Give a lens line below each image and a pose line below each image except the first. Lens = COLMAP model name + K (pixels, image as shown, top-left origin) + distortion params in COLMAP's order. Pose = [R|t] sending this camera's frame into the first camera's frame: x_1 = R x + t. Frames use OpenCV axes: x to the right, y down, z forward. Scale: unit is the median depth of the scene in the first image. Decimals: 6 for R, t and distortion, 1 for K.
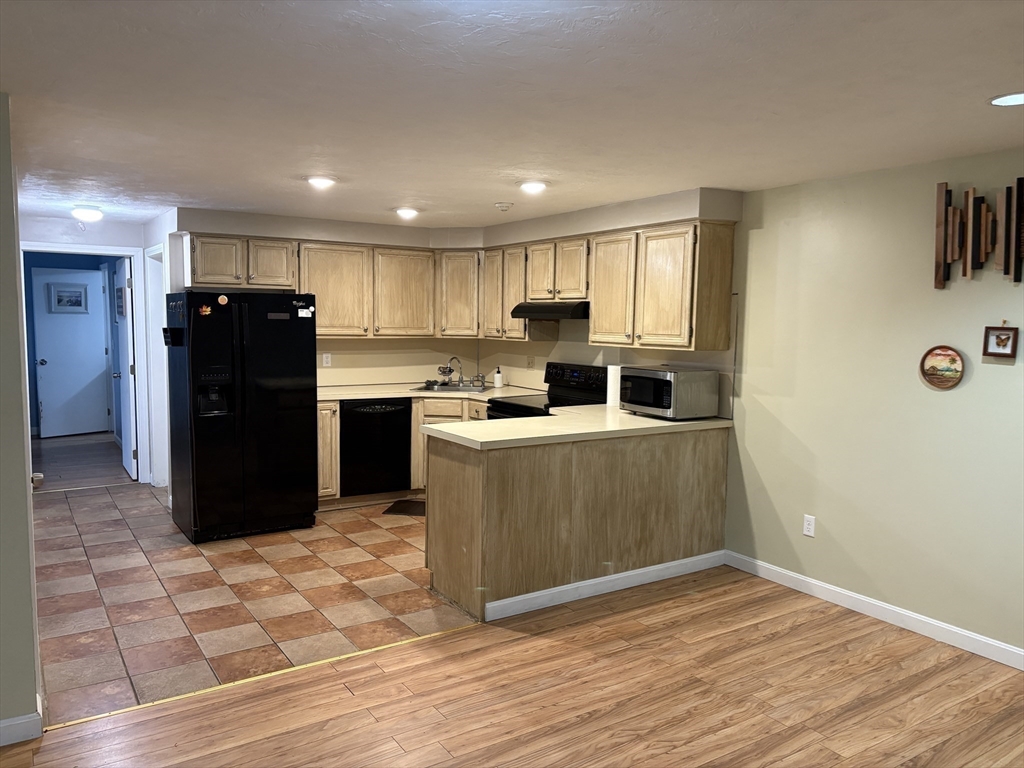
lens RADIAL K [[772.5, 0, 511.5], [0, 772.5, 386.3], [0, 0, 1]] dist [0.056985, -0.065955]
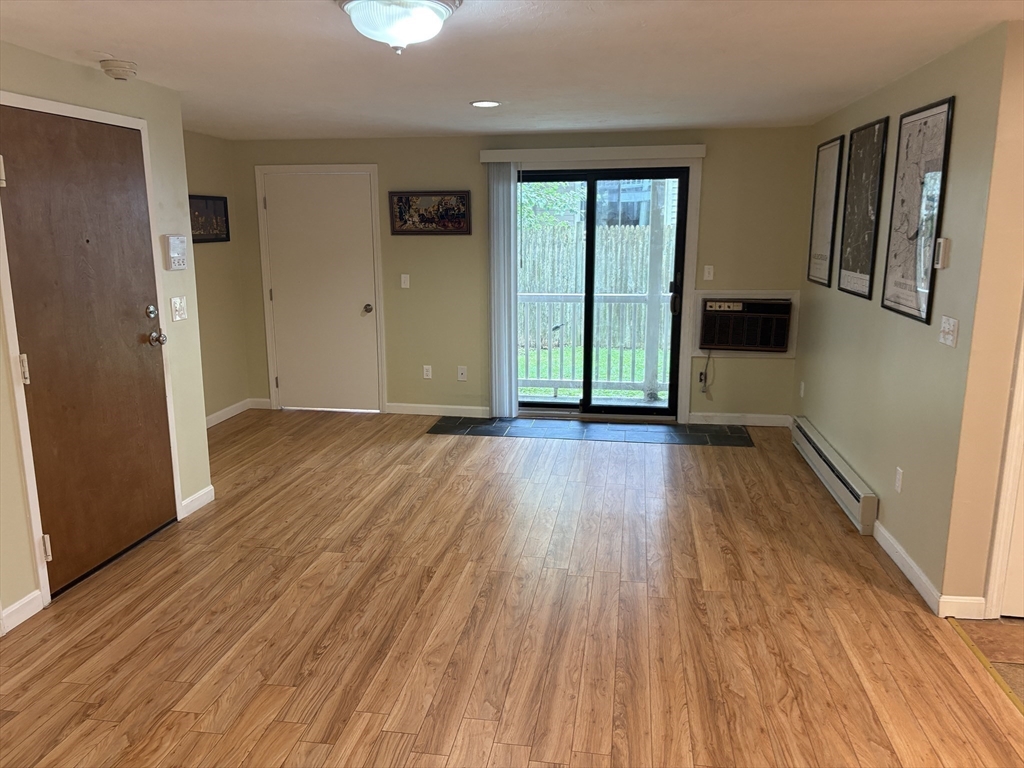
lens RADIAL K [[772.5, 0, 507.2], [0, 772.5, 389.6], [0, 0, 1]] dist [0.056985, -0.065955]
pose [[-0.671066, 0.144097, -0.727259, 0.356265], [-0.071112, 0.963898, 0.256601, -0.068298], [0.737979, 0.223913, -0.636592, 0.720266]]
